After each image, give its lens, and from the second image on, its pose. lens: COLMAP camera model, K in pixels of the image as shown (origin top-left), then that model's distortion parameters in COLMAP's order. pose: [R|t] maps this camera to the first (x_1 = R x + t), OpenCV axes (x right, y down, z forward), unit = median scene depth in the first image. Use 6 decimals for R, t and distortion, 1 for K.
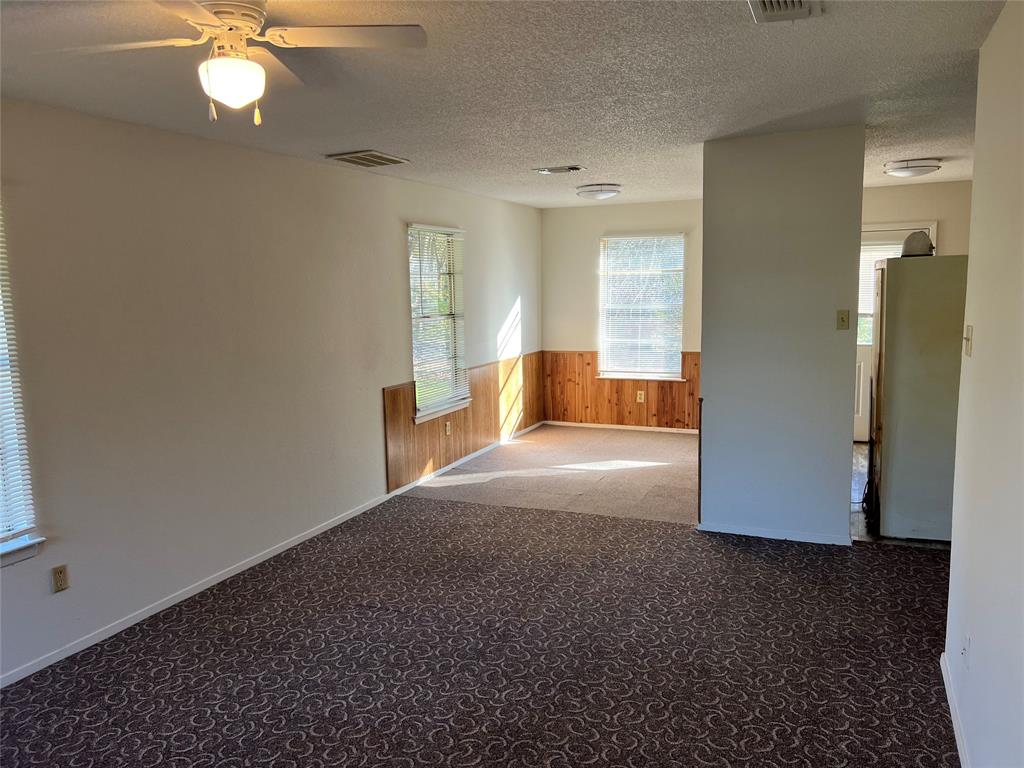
lens RADIAL K [[772.1, 0, 507.4], [0, 772.1, 388.1], [0, 0, 1]] dist [0.060464, -0.078281]
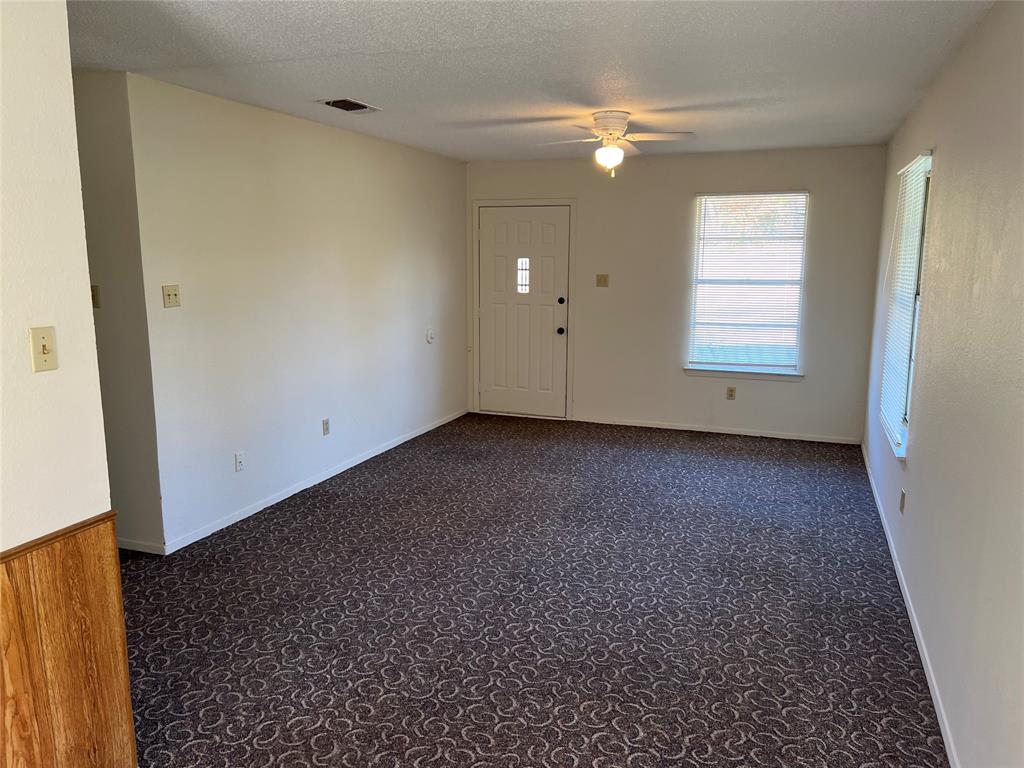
lens RADIAL K [[772.1, 0, 507.4], [0, 772.1, 388.1], [0, 0, 1]] dist [0.060464, -0.078281]
pose [[-0.997986, 0.030970, -0.055361, 0.054839], [0.012366, 0.950963, 0.309059, -0.259435], [0.062218, 0.307752, -0.949430, 1.914407]]
